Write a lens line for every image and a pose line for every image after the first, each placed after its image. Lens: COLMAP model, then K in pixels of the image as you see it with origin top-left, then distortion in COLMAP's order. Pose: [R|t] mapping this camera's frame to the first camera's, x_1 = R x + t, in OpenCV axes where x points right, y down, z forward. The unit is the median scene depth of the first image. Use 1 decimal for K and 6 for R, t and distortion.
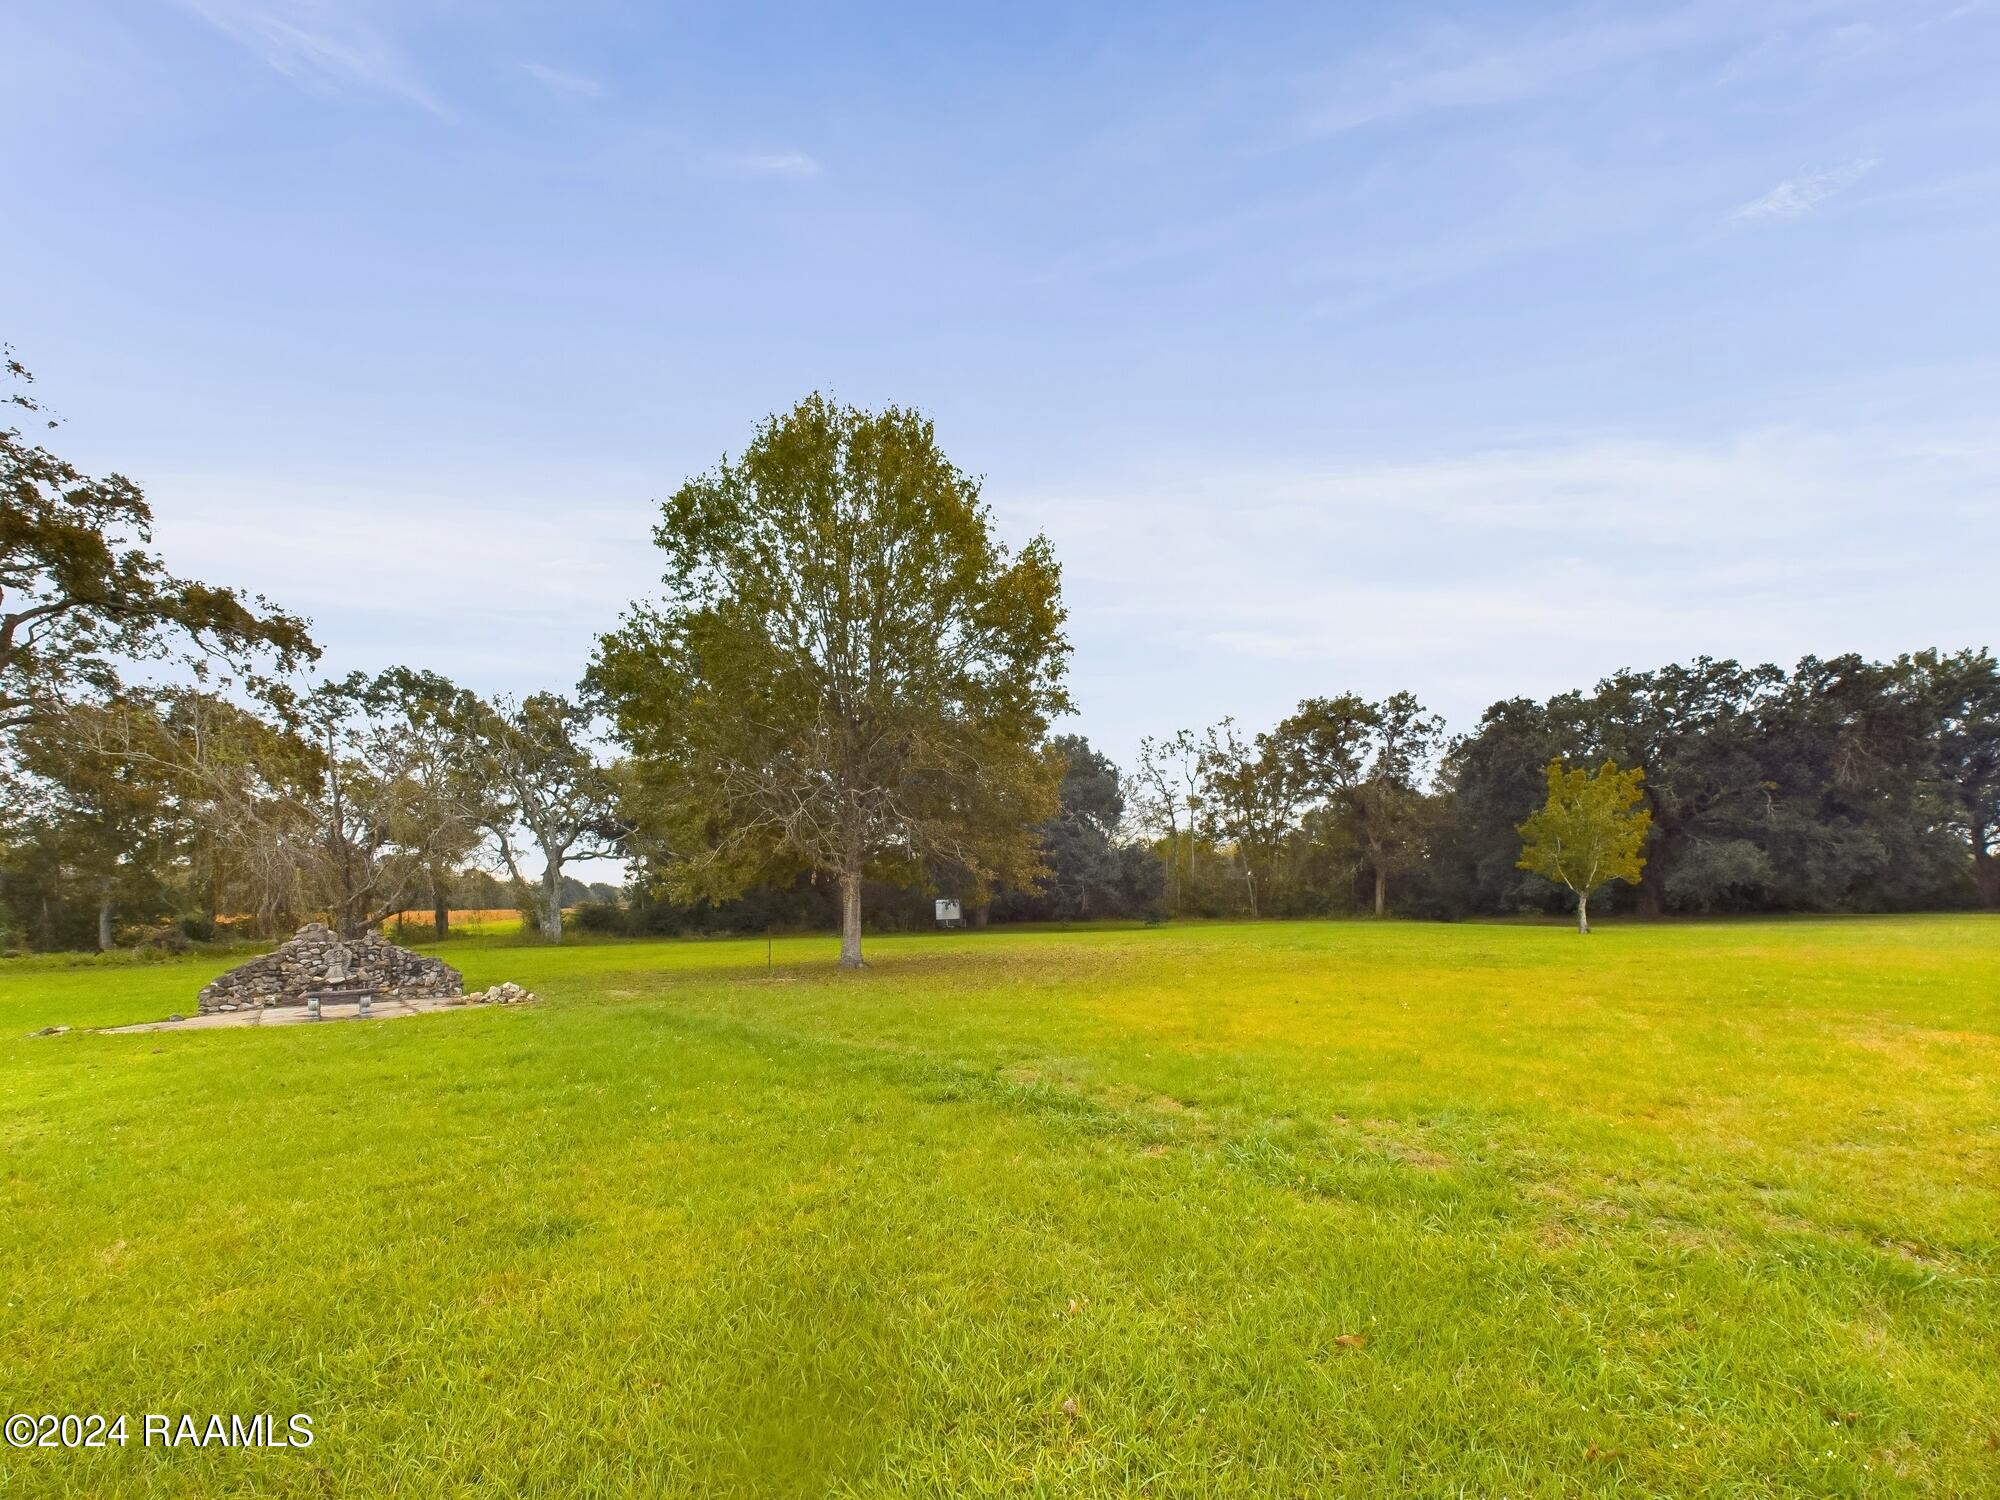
lens RADIAL K [[846.4, 0, 962.9], [0, 846.4, 925.6], [0, 0, 1]] dist [0.004613, -0.000224]
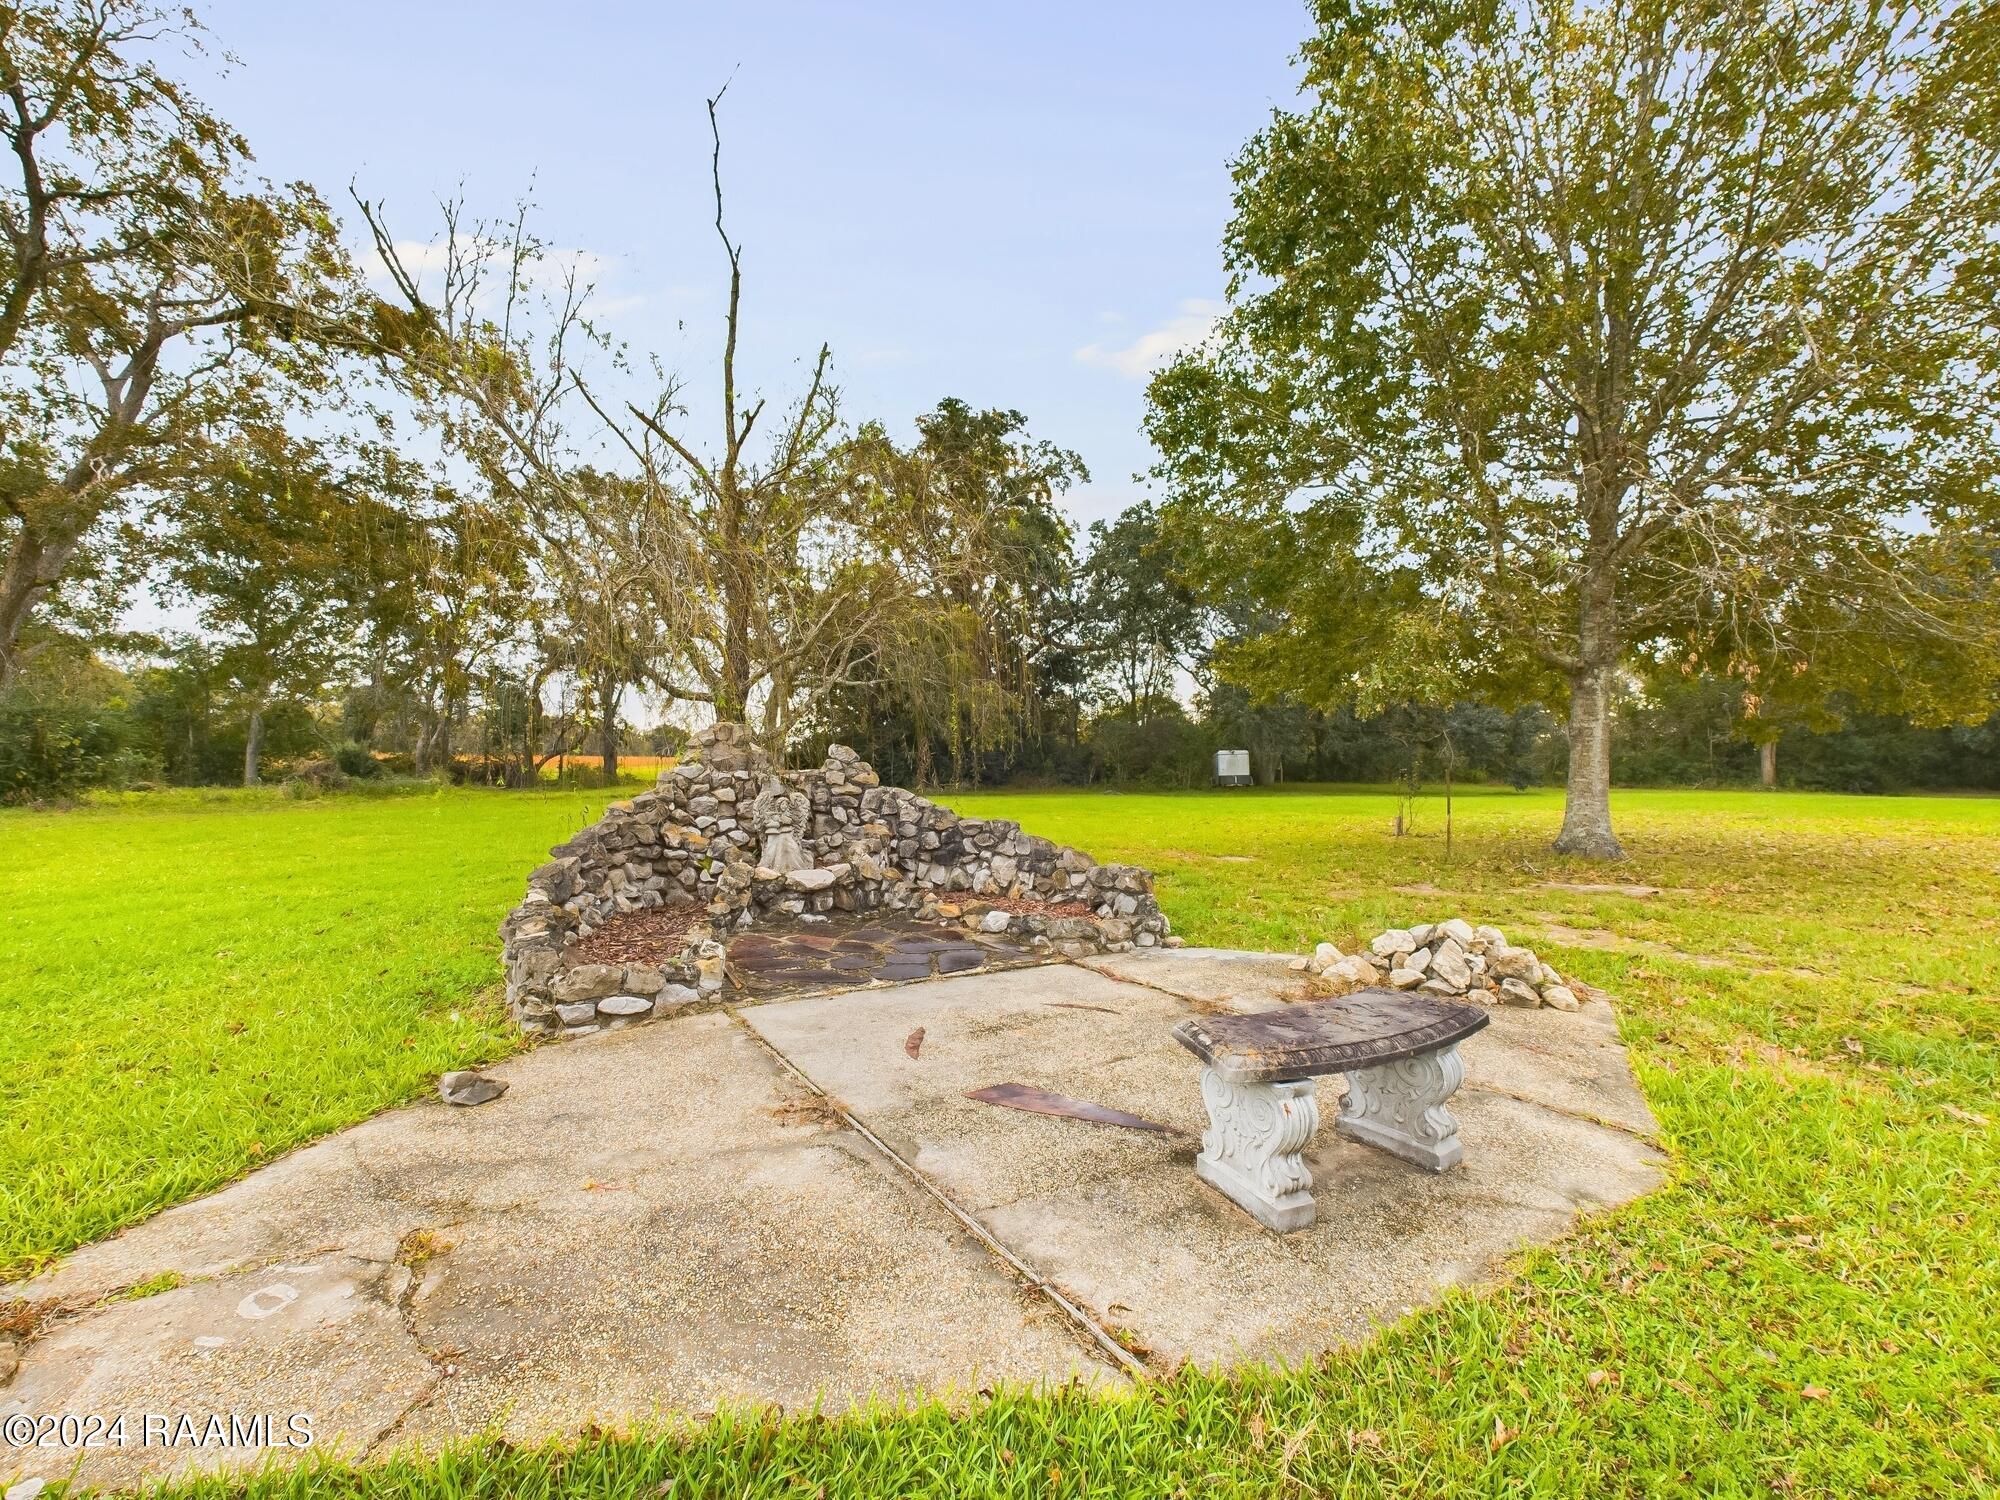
lens RADIAL K [[830.6, 0, 979.8], [0, 830.6, 745.7], [0, 0, 1]] dist [-0.001320, 0.000189]
pose [[0.997053, 0.023802, -0.072925, -0.263462], [-0.027237, 0.998548, -0.046485, 0.009246], [0.071712, 0.048334, 0.996254, 0.267131]]
